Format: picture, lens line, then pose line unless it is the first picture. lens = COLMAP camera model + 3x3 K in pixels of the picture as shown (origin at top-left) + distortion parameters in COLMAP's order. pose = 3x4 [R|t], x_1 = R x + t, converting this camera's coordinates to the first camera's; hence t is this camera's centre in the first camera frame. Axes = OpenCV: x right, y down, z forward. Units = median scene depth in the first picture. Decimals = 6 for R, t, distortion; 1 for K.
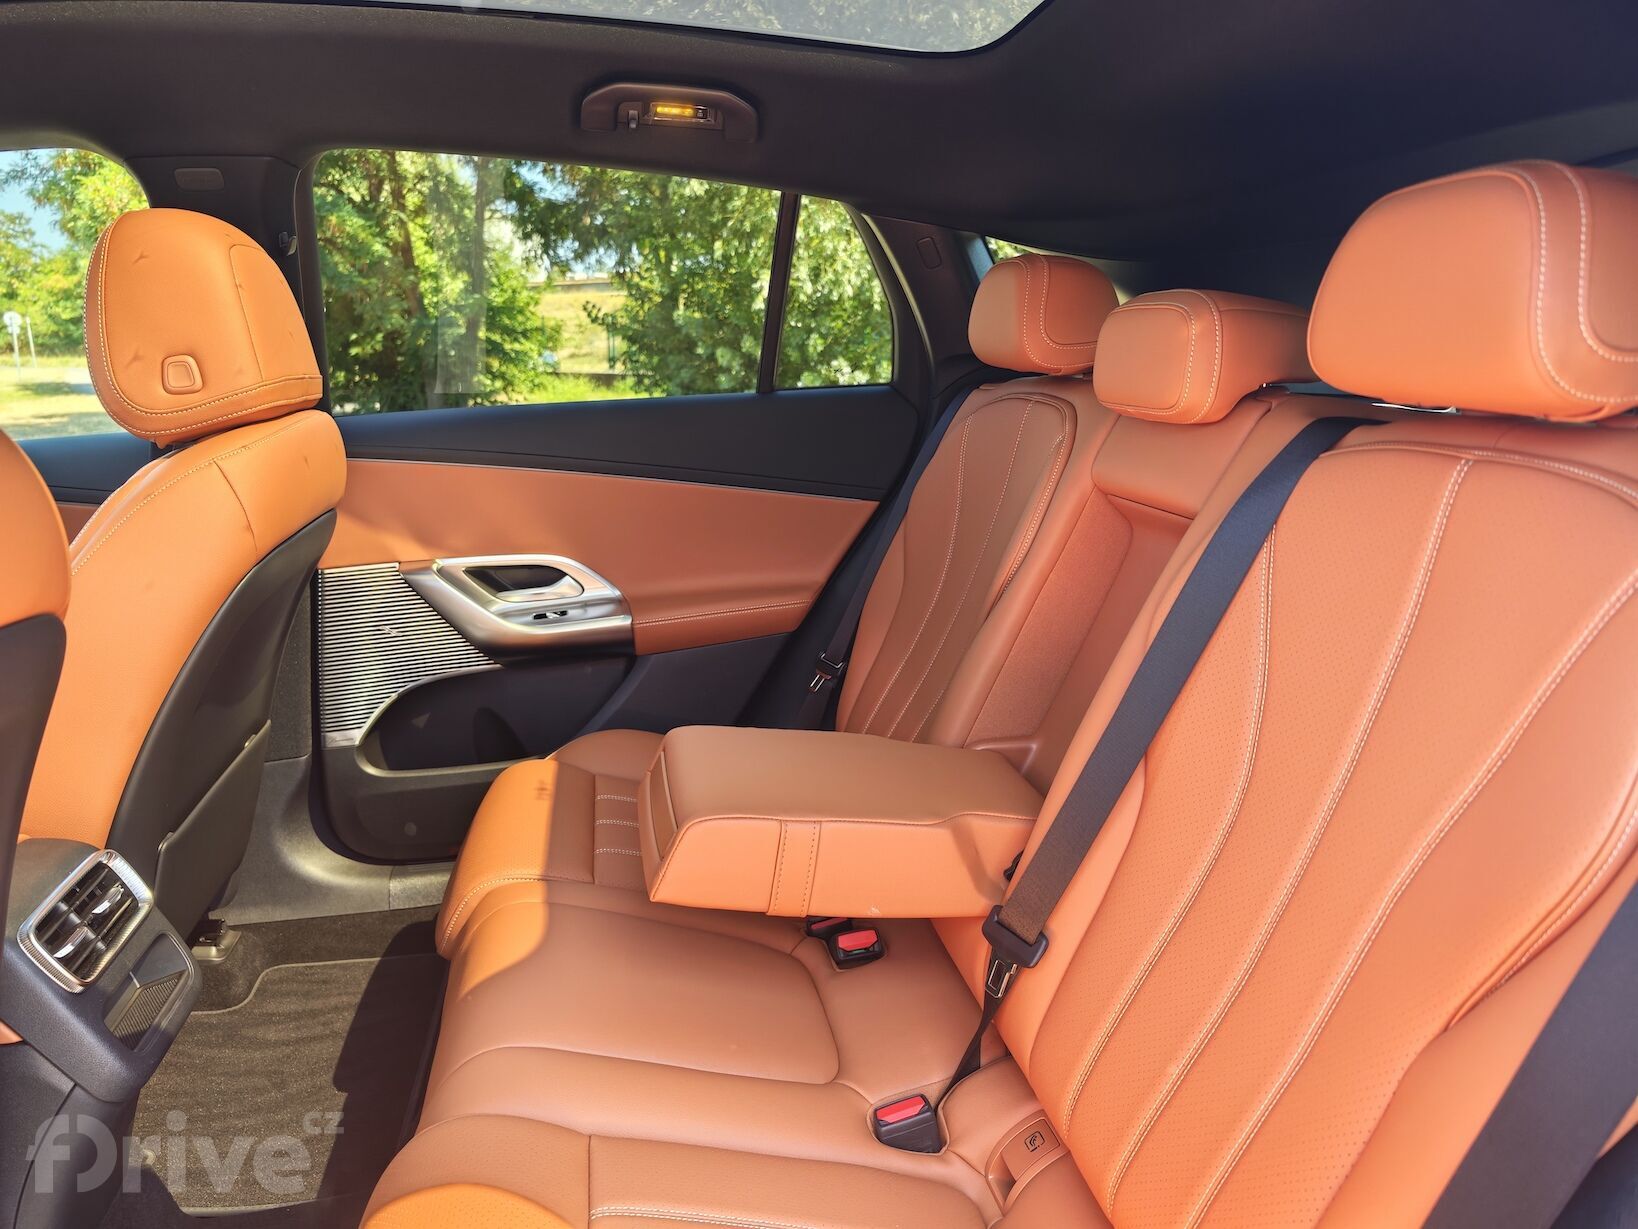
lens RADIAL K [[1124.0, 0, 845.5], [0, 1124.0, 617.4], [0, 0, 1]] dist [-0.013330, 0.003499]
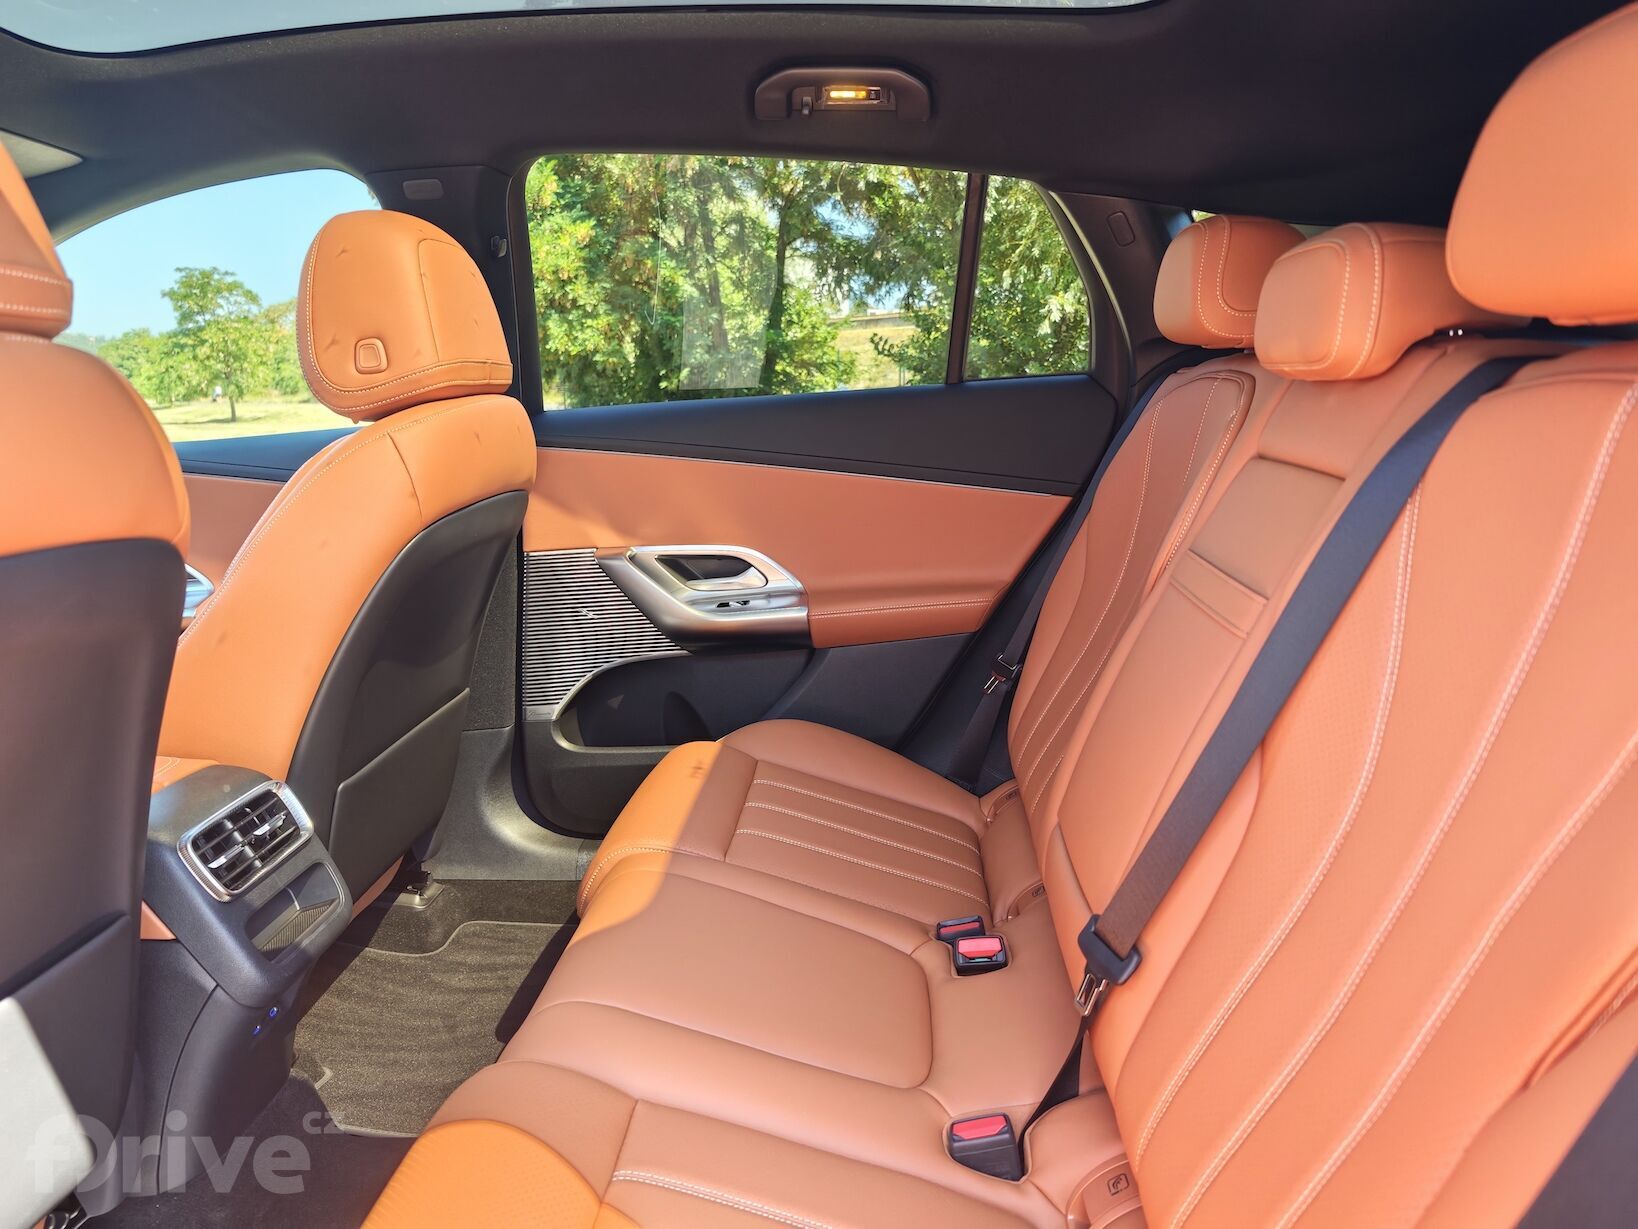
lens RADIAL K [[1124.0, 0, 832.4], [0, 1124.0, 616.0], [0, 0, 1]] dist [-0.013330, 0.003499]
pose [[0.964460, 0.036811, -0.261654, 0.112080], [-0.044228, 0.998768, -0.022515, 0.034067], [0.260503, 0.033288, 0.964899, 0.051010]]
